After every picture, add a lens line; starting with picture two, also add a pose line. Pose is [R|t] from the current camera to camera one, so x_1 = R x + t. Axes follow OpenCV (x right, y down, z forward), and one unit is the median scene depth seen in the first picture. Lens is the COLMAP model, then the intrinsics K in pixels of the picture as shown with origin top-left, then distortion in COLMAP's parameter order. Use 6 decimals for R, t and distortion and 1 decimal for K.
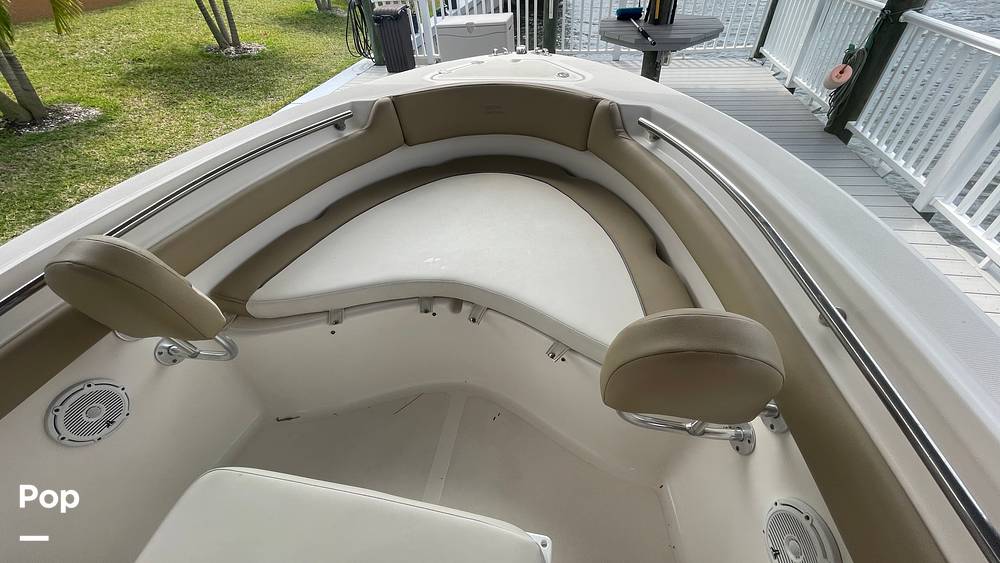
lens RADIAL K [[406.3, 0, 493.7], [0, 406.3, 286.5], [0, 0, 1]] dist [-0.005529, 0.001525]
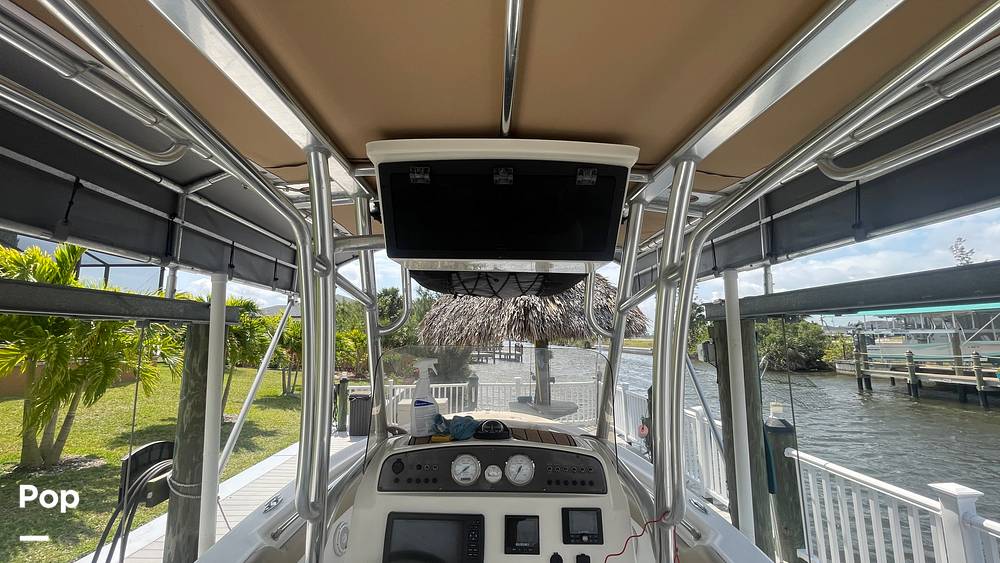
lens RADIAL K [[406.3, 0, 498.6], [0, 406.3, 281.0], [0, 0, 1]] dist [-0.005529, 0.001525]
pose [[0.972670, 0.086419, 0.215510, -0.260473], [0.111873, 0.638893, -0.761118, 0.418169], [-0.203463, 0.764426, 0.611764, -0.569066]]
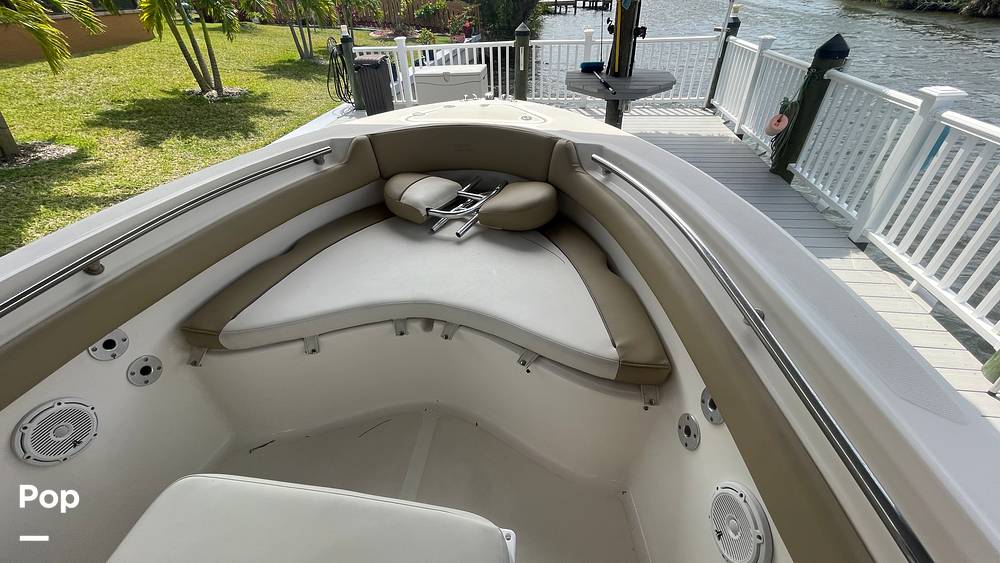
lens RADIAL K [[406.3, 0, 499.0], [0, 406.3, 288.0], [0, 0, 1]] dist [-0.005529, 0.001525]
pose [[0.998046, -0.013253, 0.061054, 0.011958], [0.018771, 0.995700, -0.090712, 0.022388], [-0.059589, 0.091681, 0.994004, -0.030505]]
